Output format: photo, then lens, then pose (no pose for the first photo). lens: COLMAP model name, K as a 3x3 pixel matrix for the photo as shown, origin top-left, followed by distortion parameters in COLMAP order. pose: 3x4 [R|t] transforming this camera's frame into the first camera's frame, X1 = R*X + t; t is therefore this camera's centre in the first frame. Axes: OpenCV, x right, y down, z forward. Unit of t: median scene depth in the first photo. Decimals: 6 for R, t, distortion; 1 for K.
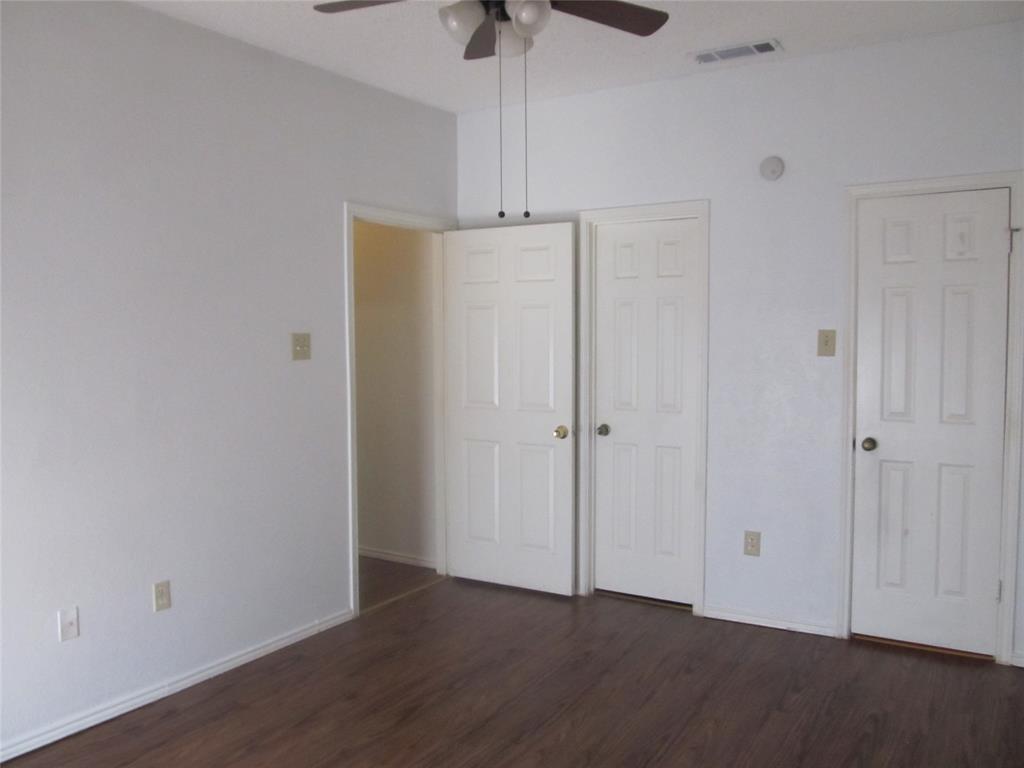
lens RADIAL K [[846.9, 0, 501.6], [0, 846.9, 386.9], [0, 0, 1]] dist [-0.068292, 0.024636]
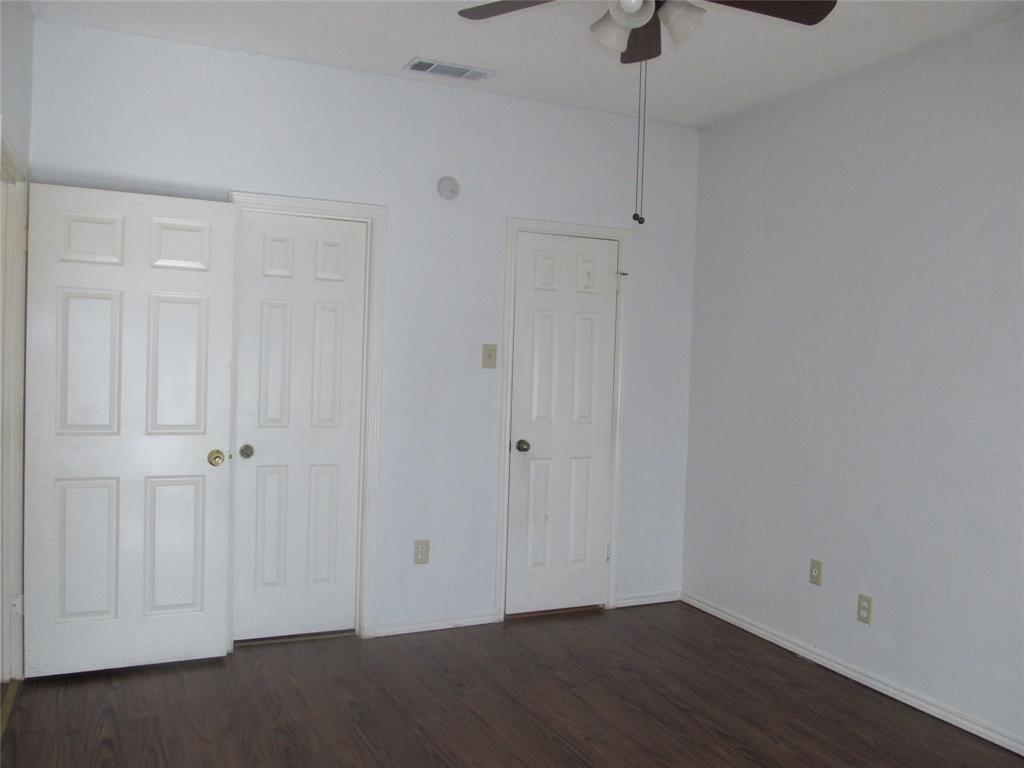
lens RADIAL K [[846.9, 0, 506.0], [0, 846.9, 378.4], [0, 0, 1]] dist [-0.068292, 0.024636]
pose [[0.538430, -0.001521, 0.842669, -0.535870], [0.016273, 0.999831, -0.008593, -0.013296], [-0.842513, 0.018339, 0.538364, 0.382991]]
